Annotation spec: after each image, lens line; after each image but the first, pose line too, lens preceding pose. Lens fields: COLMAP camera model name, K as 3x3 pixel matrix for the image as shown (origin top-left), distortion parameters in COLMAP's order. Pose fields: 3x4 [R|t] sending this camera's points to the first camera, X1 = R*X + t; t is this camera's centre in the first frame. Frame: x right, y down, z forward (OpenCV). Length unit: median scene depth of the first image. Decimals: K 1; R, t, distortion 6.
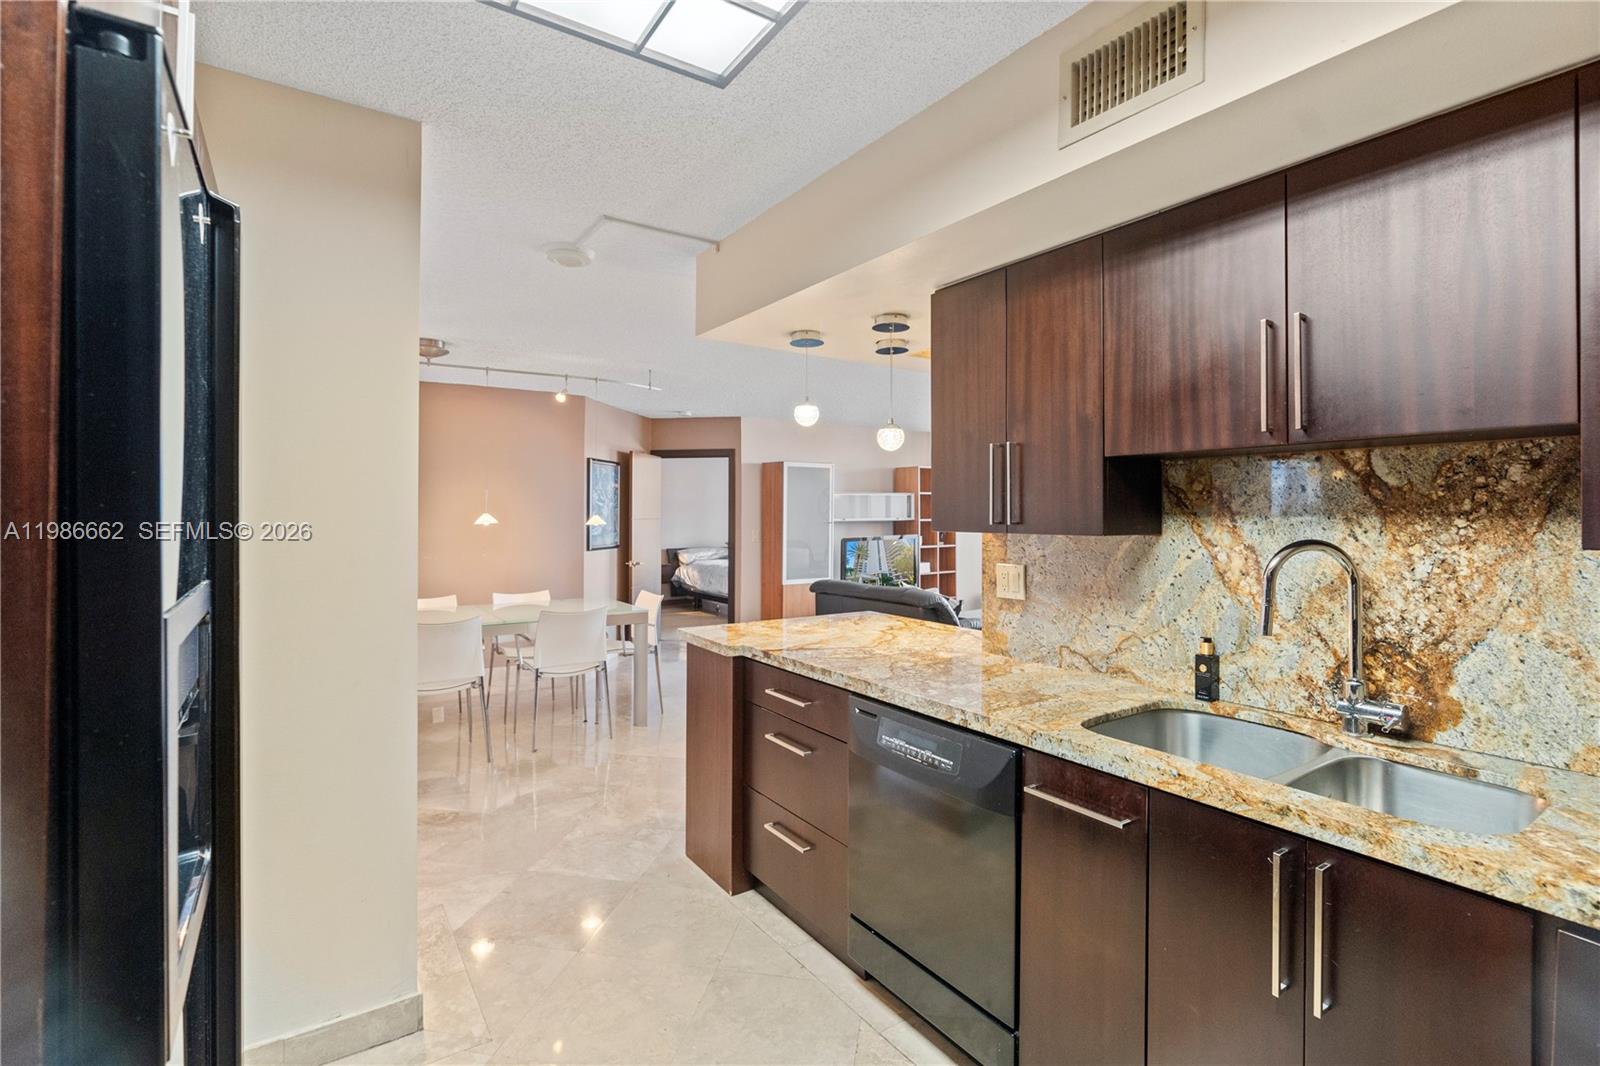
lens RADIAL K [[735.9, 0, 790.5], [0, 735.9, 517.2], [0, 0, 1]] dist [-0.009085, 0.004401]
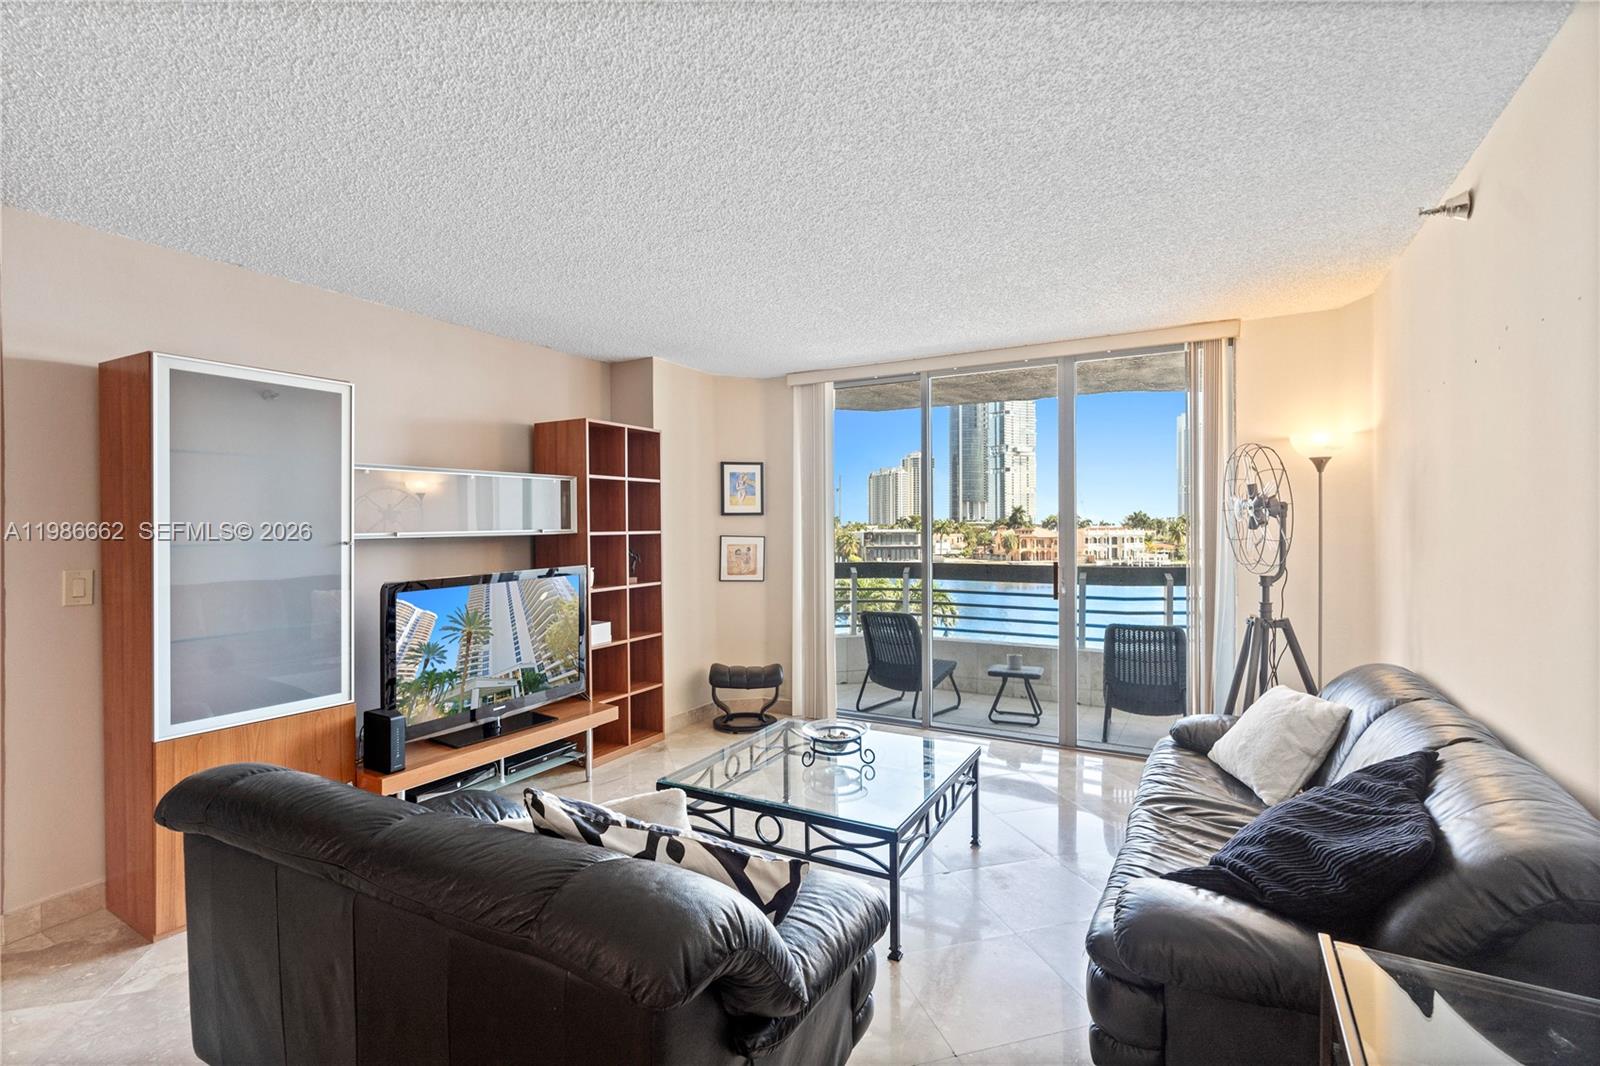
lens RADIAL K [[735.9, 0, 797.0], [0, 735.9, 526.7], [0, 0, 1]] dist [-0.009085, 0.004401]
pose [[0.894133, -0.004041, 0.447784, 0.085621], [0.007654, 0.999951, -0.006259, 0.003386], [-0.447737, 0.009023, 0.894120, 0.531836]]
